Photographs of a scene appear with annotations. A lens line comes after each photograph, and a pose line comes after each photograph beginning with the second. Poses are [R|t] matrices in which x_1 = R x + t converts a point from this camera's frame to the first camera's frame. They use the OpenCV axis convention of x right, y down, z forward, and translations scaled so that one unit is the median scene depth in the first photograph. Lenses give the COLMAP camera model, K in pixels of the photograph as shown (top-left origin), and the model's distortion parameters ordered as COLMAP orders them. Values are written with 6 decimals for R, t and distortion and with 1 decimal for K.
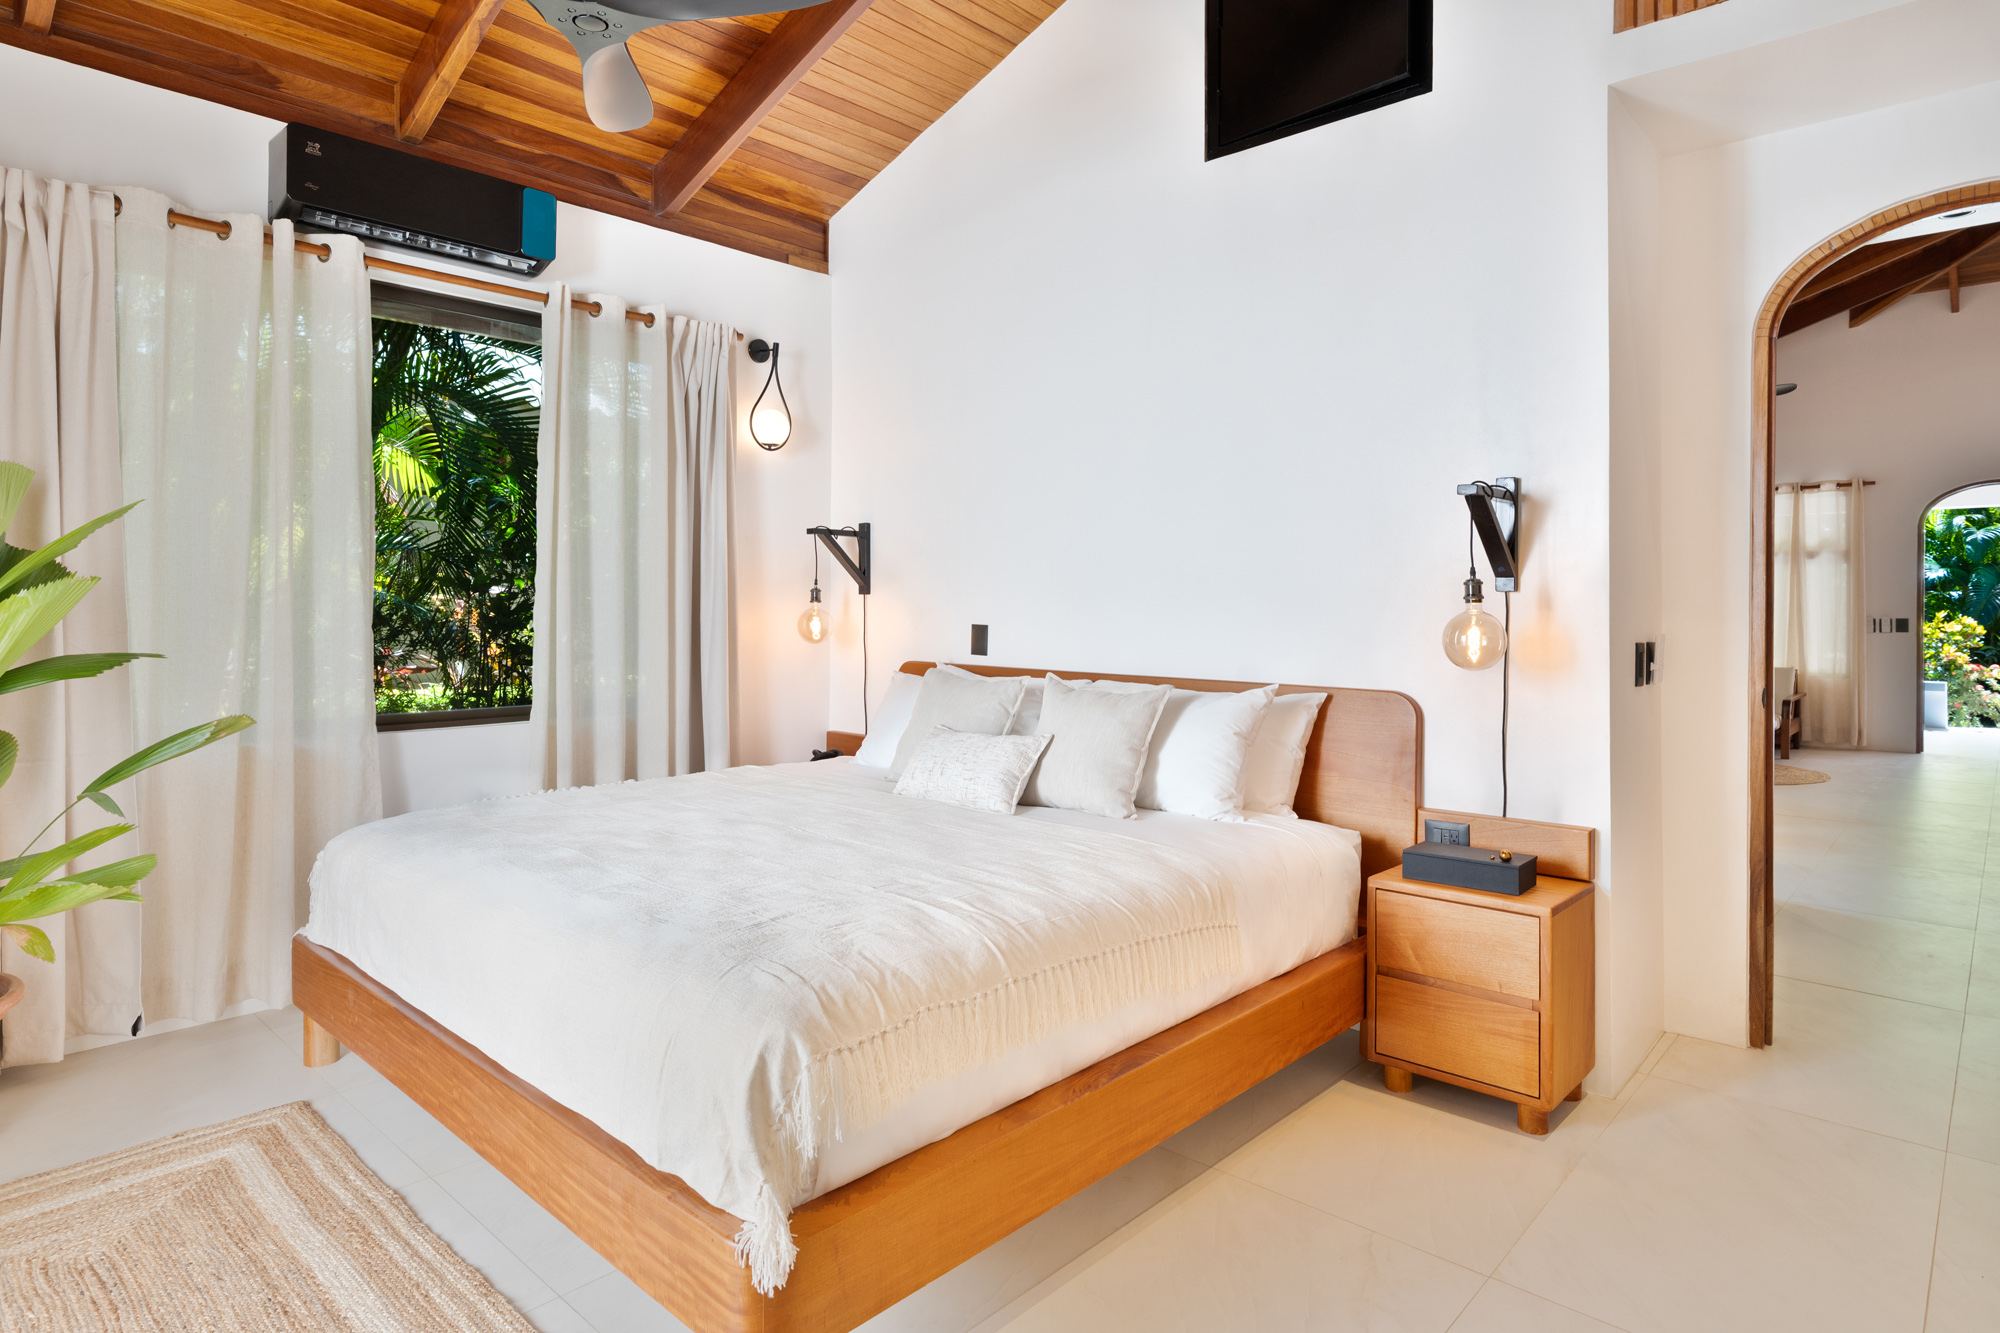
lens RADIAL K [[1119.2, 0, 999.8], [0, 1119.2, 610.0], [0, 0, 1]] dist [0.000927, 0.000167]
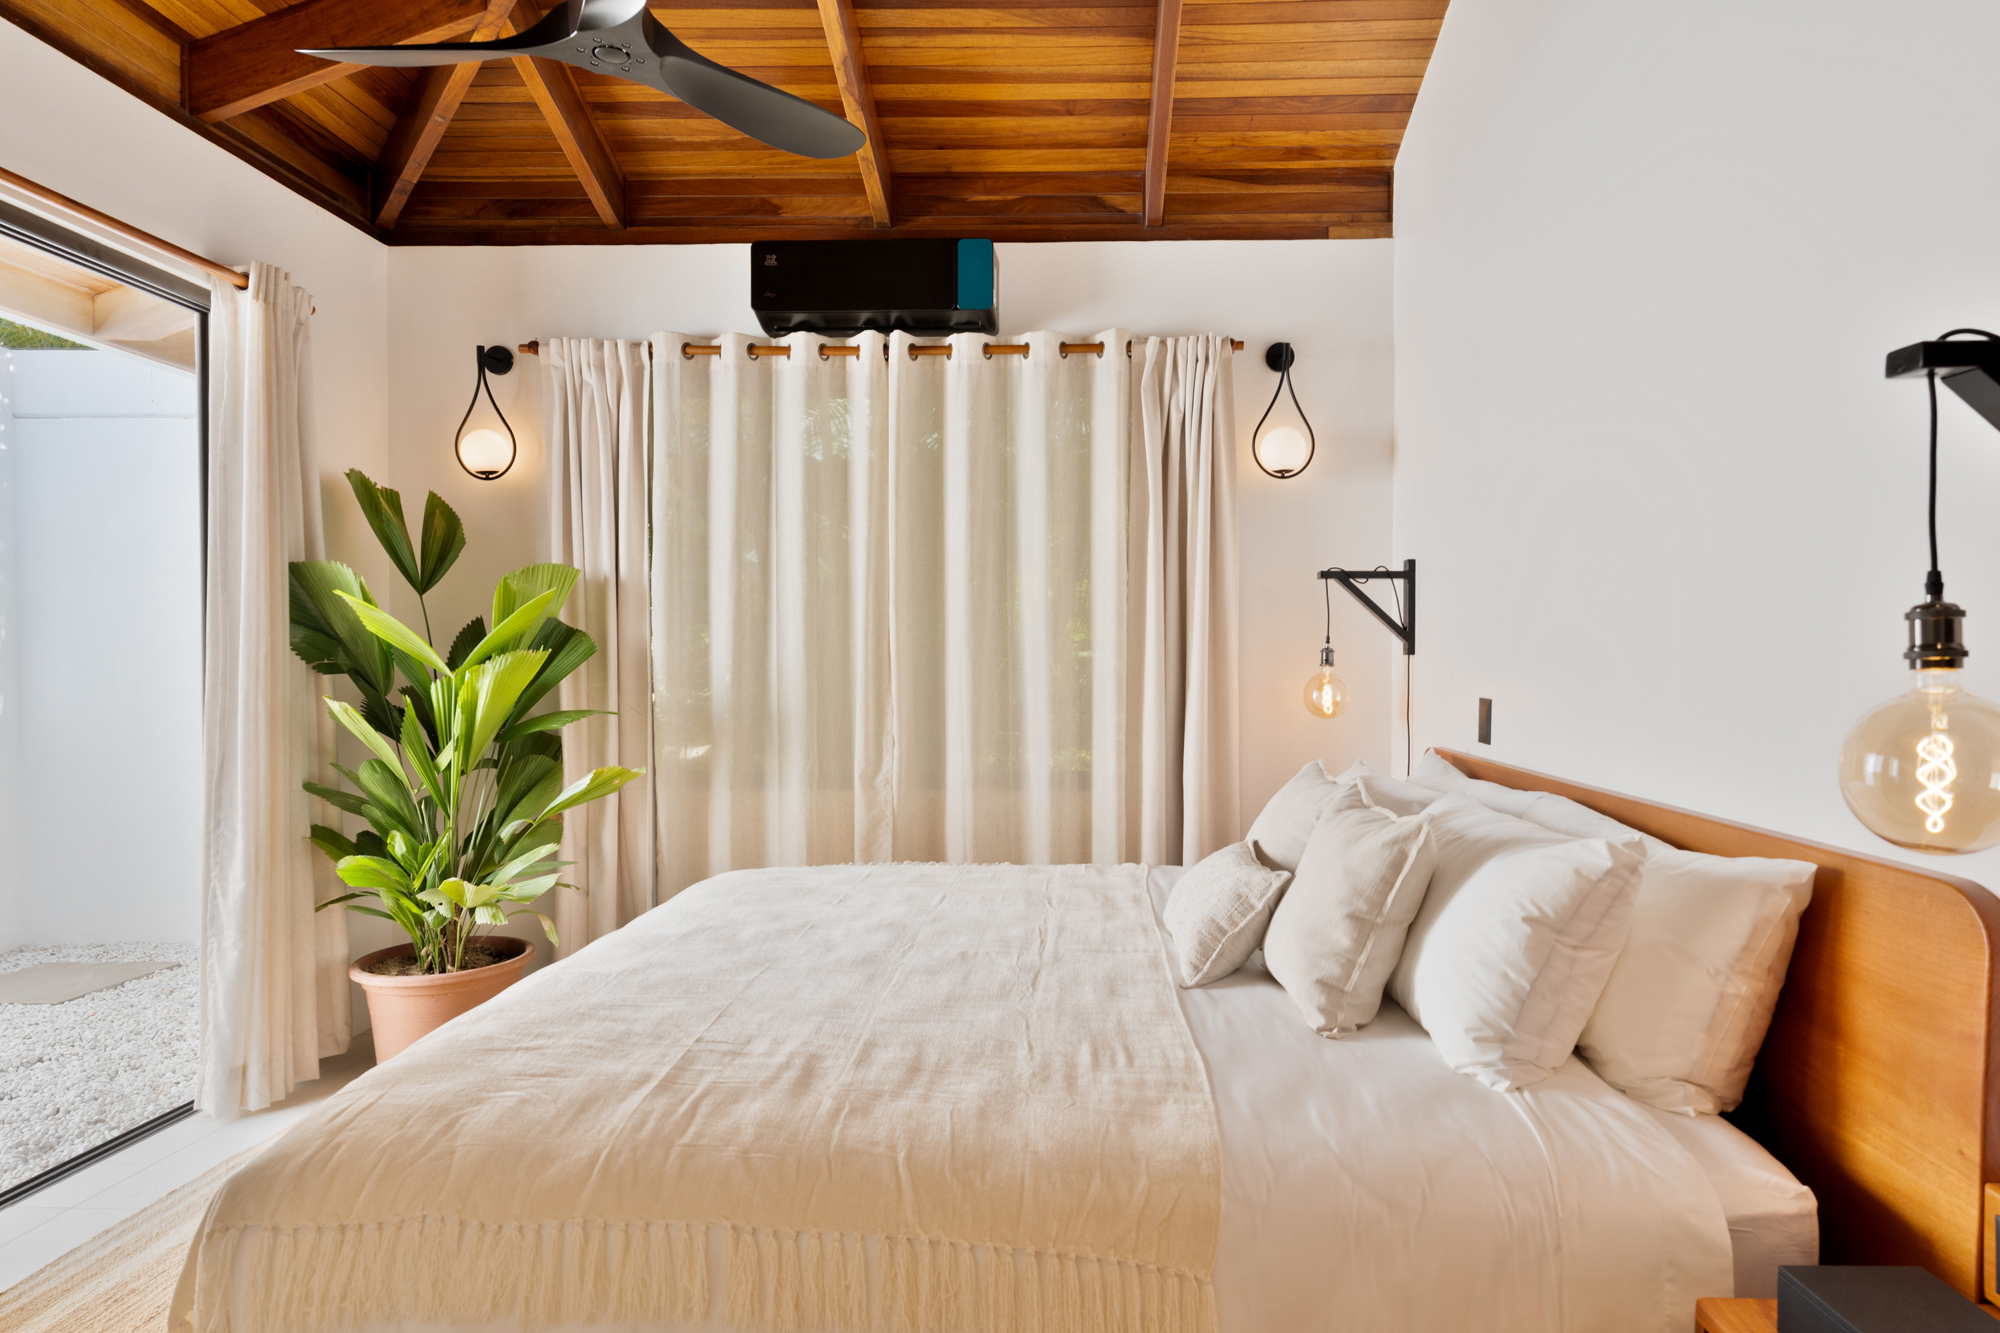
lens RADIAL K [[1152.5, 0, 1004.4], [0, 1152.5, 689.3], [0, 0, 1]] dist [0.003142, -0.000137]
pose [[0.652579, 0.013345, -0.757603, 0.318923], [-0.002375, 0.999876, 0.015567, -0.002949], [0.757717, -0.008359, 0.652530, 0.327232]]
